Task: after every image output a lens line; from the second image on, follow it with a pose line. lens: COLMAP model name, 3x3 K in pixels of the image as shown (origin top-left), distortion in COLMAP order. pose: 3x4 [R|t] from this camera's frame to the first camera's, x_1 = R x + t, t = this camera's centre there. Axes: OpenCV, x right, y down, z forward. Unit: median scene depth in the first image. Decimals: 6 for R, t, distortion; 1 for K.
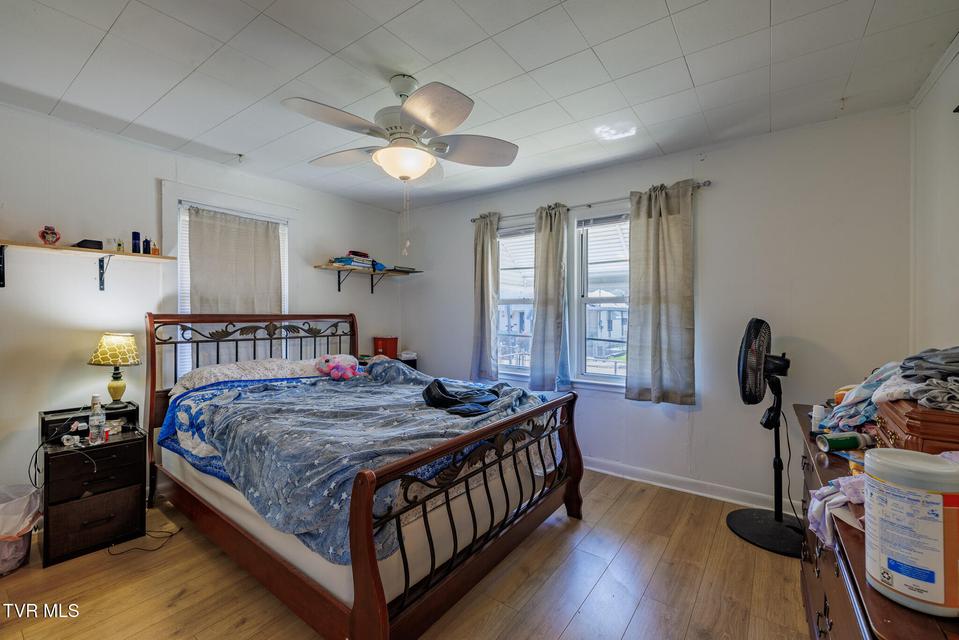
lens RADIAL K [[406.6, 0, 479.8], [0, 406.6, 315.1], [0, 0, 1]] dist [-0.000704, 0.000003]
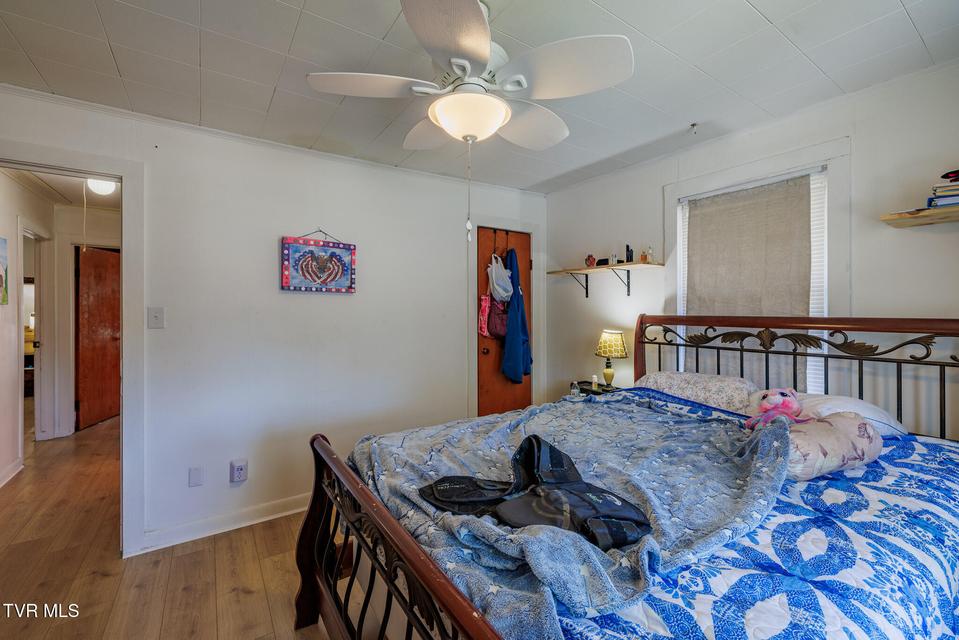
lens RADIAL K [[406.6, 0, 479.6], [0, 406.6, 314.3], [0, 0, 1]] dist [-0.000704, 0.000003]
pose [[-0.339556, 0.001716, -0.940584, 0.318610], [-0.006365, 0.999971, 0.004122, -0.005836], [0.940564, 0.007386, -0.339536, 0.818322]]
